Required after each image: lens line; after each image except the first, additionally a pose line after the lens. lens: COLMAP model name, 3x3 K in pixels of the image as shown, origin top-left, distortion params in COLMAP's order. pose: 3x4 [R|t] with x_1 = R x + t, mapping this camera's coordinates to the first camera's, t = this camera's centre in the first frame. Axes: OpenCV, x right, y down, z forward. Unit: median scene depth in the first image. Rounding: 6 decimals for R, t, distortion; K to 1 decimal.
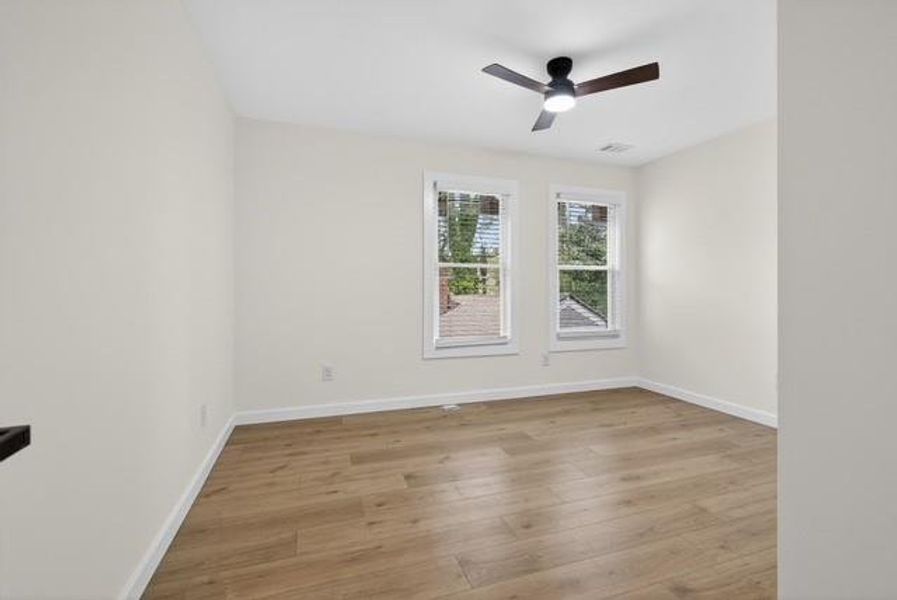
lens RADIAL K [[429.8, 0, 444.8], [0, 429.8, 281.6], [0, 0, 1]] dist [-0.002877, -0.000340]
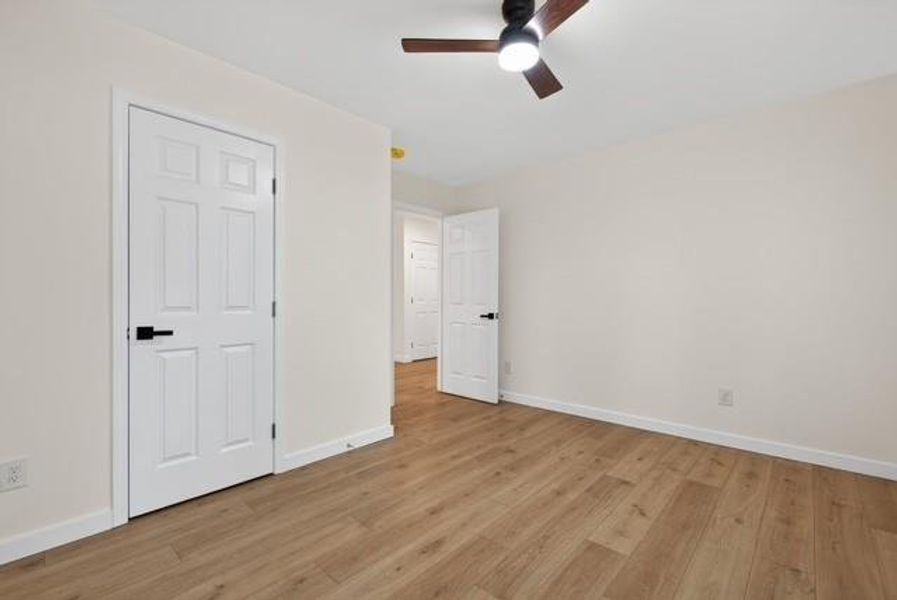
lens RADIAL K [[396.5, 0, 444.4], [0, 396.5, 293.5], [0, 0, 1]] dist [-0.000352, -0.000081]
pose [[-0.883839, -0.004325, -0.467770, 0.737913], [0.003016, 0.999884, -0.014943, 0.011775], [0.467781, -0.014618, -0.883724, 1.620106]]
